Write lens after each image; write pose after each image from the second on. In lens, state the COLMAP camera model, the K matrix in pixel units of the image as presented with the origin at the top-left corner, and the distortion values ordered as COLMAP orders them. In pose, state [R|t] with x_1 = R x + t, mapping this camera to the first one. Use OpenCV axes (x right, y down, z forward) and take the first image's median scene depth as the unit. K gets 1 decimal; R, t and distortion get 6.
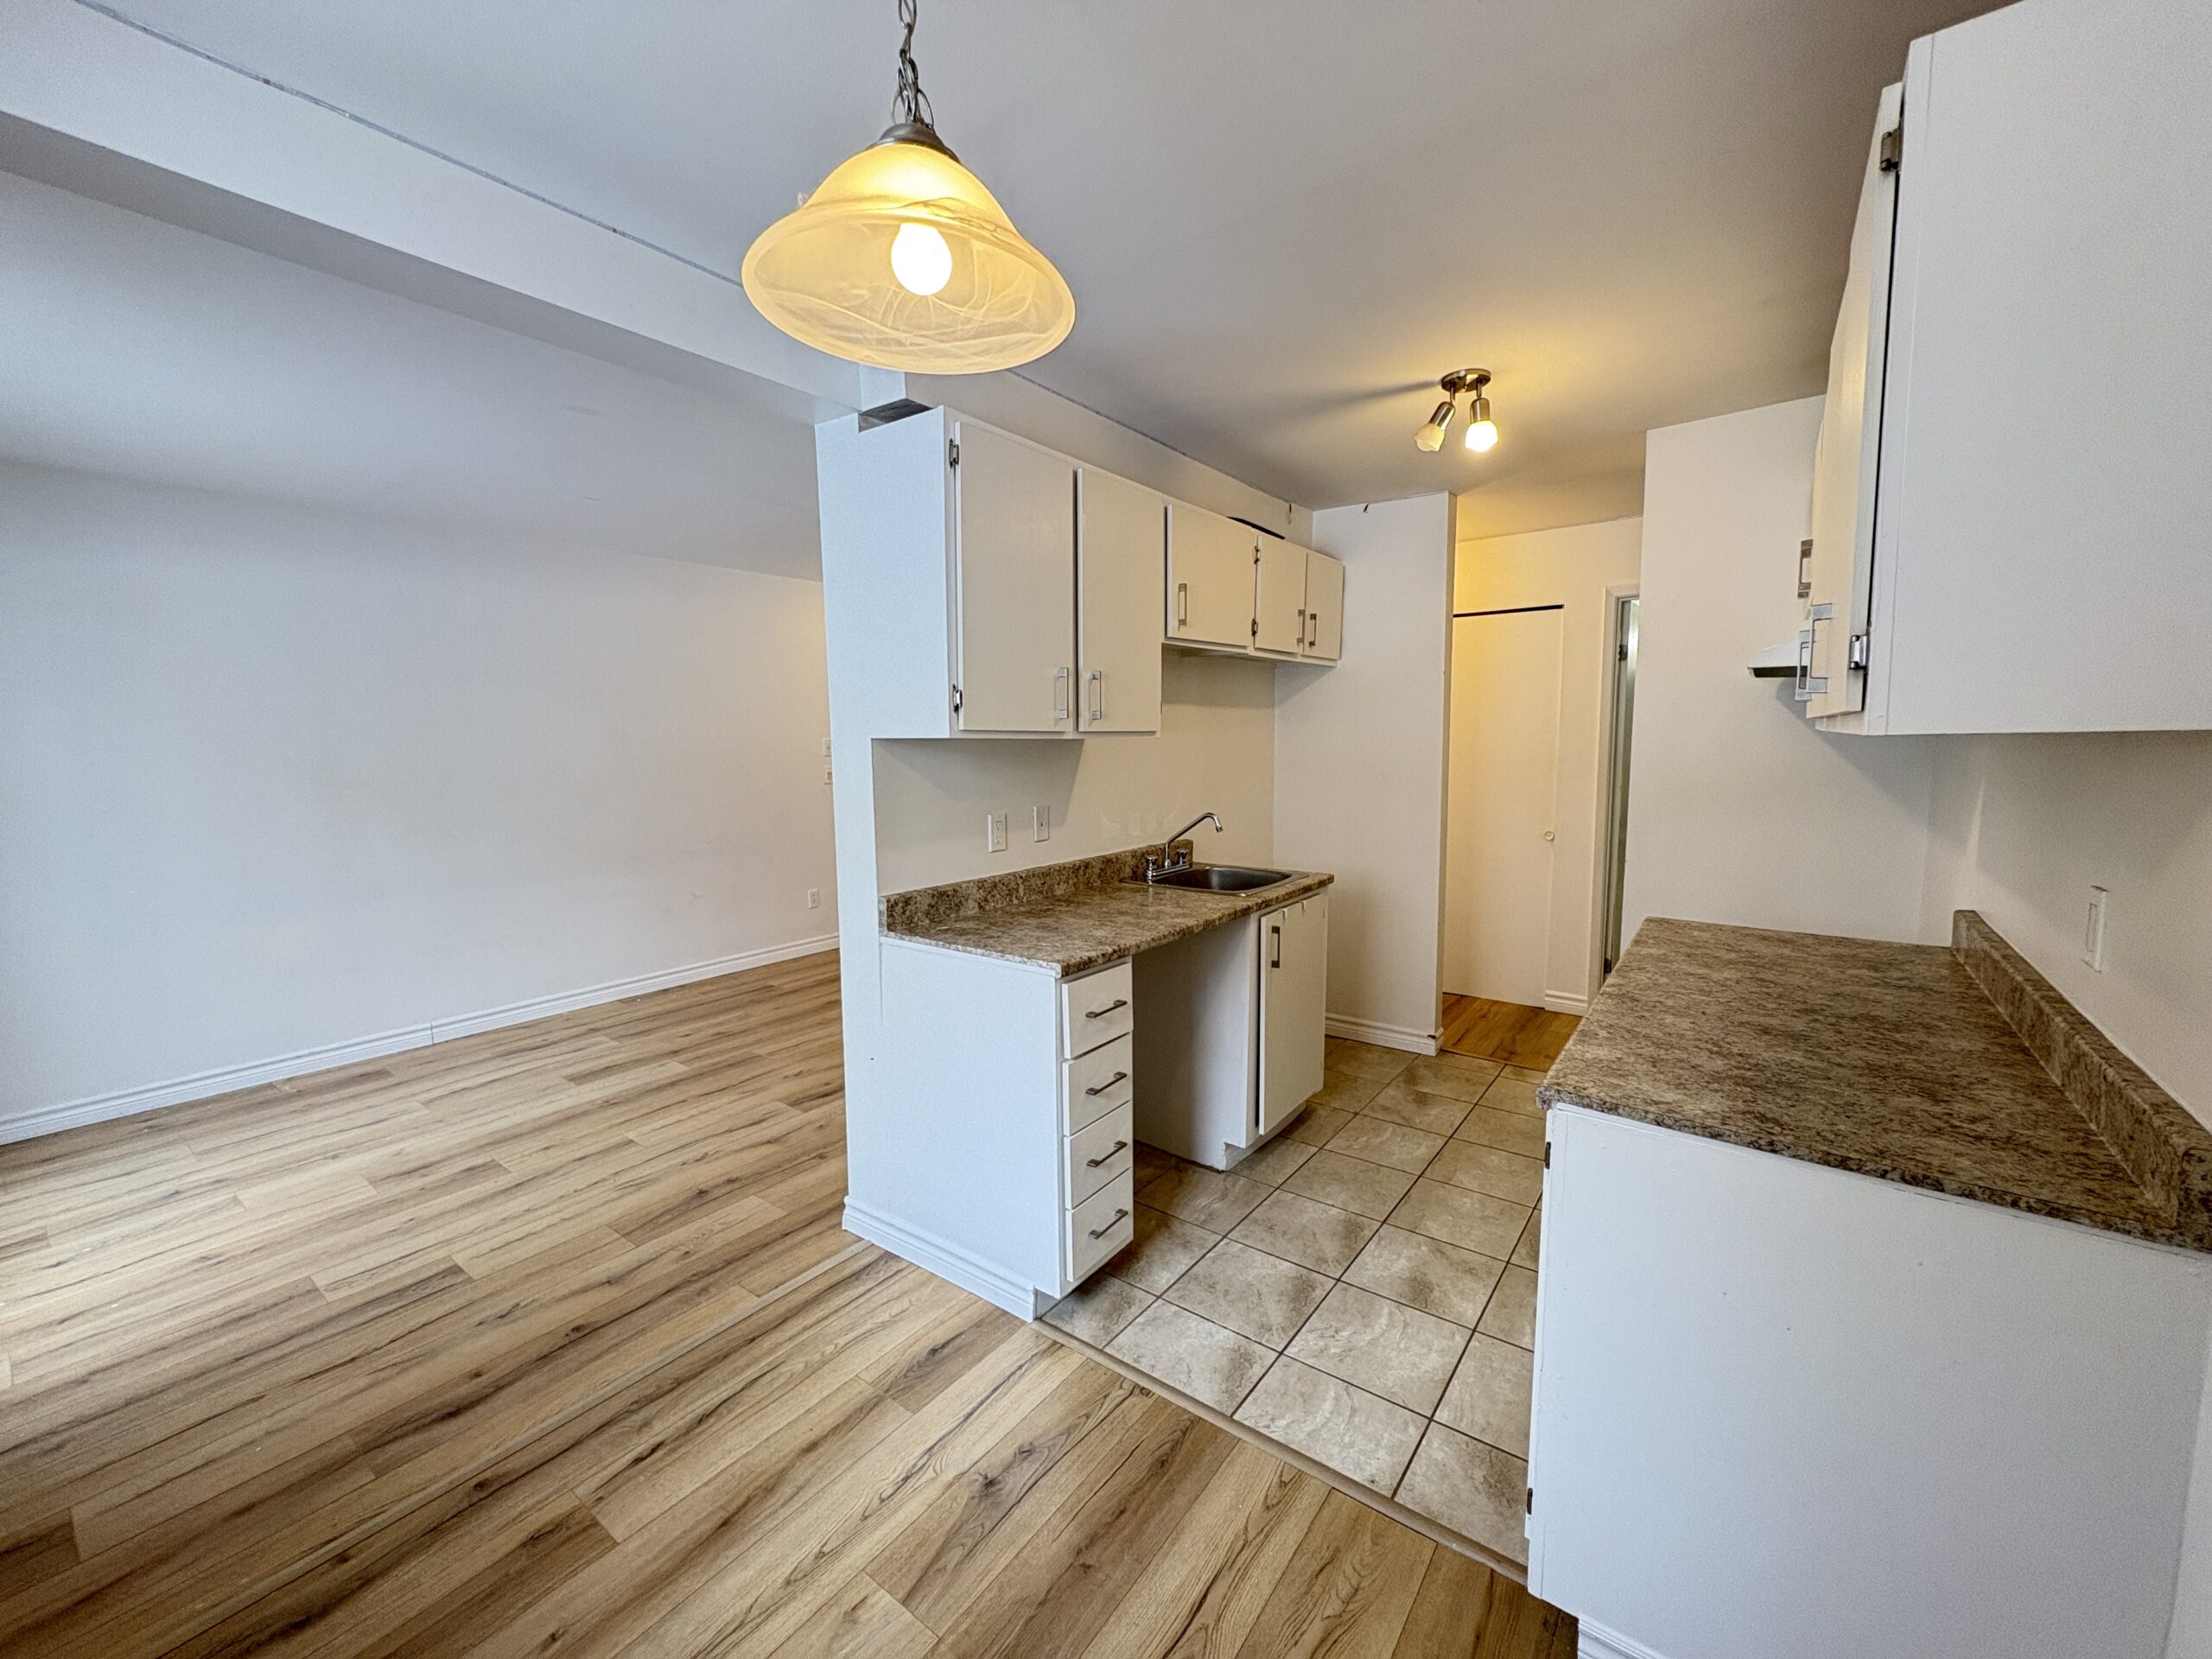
lens RADIAL K [[877.2, 0, 1104.2], [0, 877.2, 824.1], [0, 0, 1]] dist [0.002095, 0.000067]
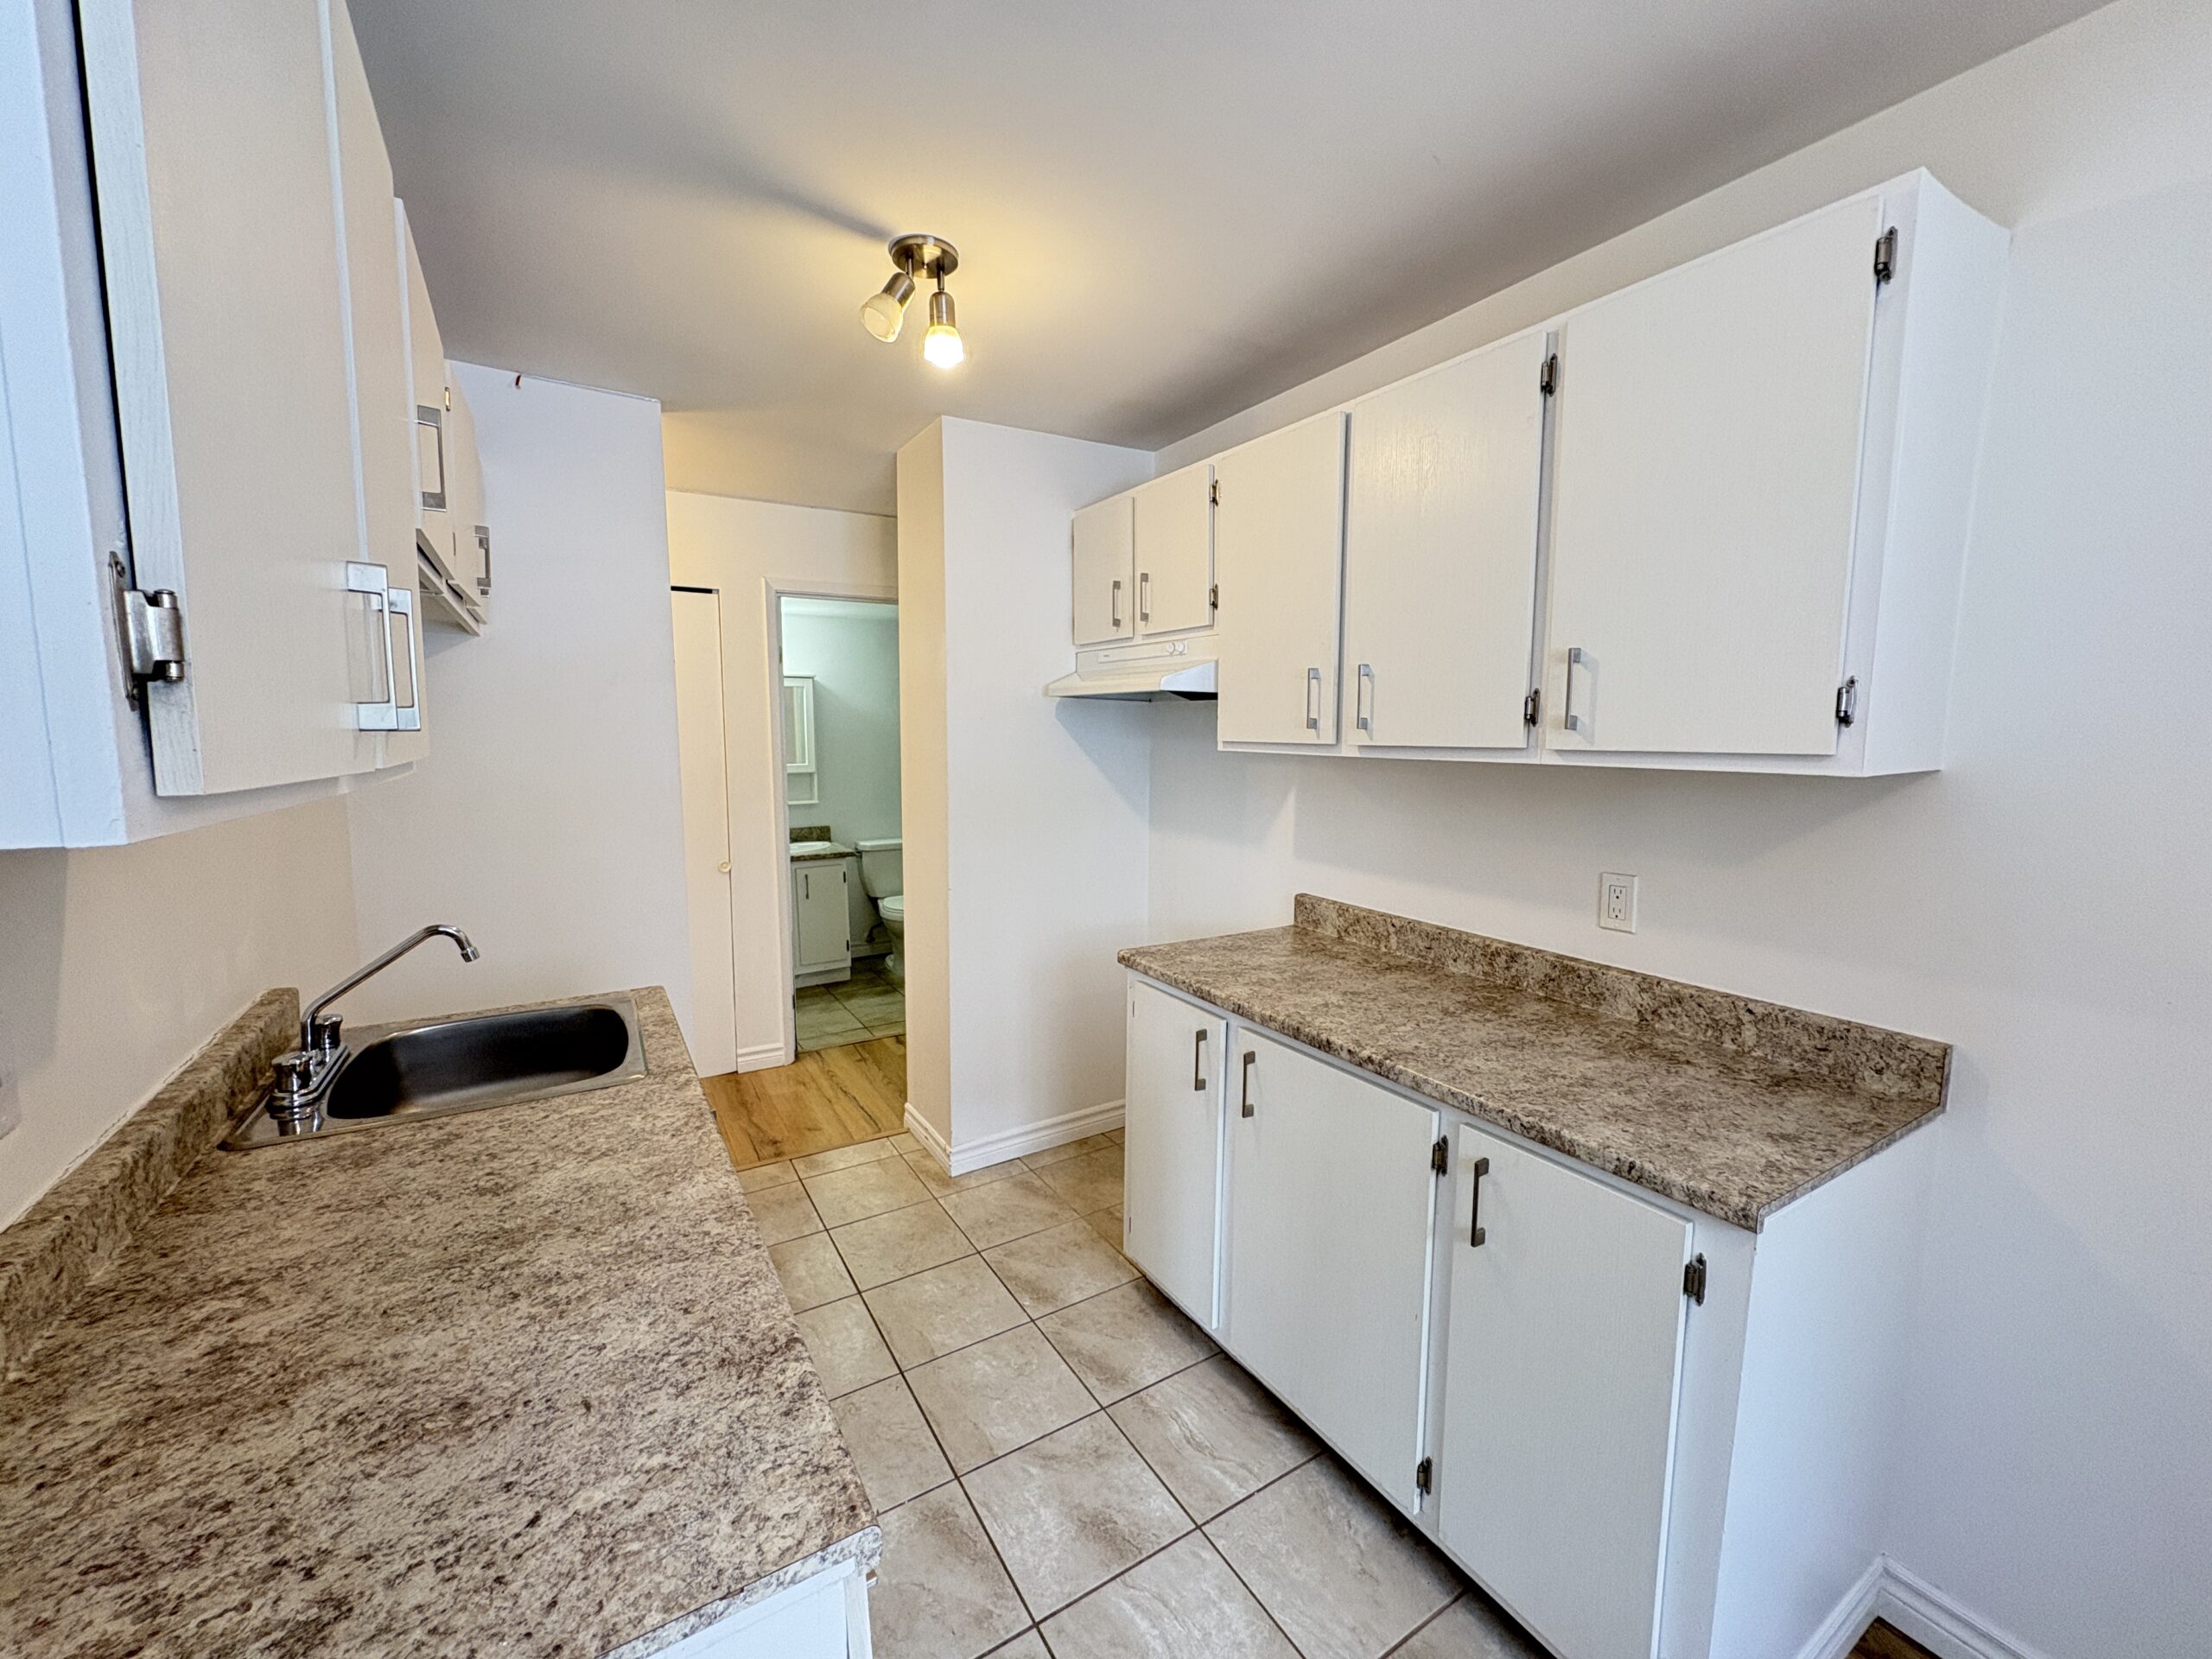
lens RADIAL K [[877.2, 0, 1108.8], [0, 877.2, 826.5], [0, 0, 1]] dist [0.002095, 0.000067]
pose [[0.362488, -0.088268, 0.927799, -0.231720], [0.085591, 0.994451, 0.061169, -0.081109], [-0.928050, 0.057238, 0.368032, 0.631378]]
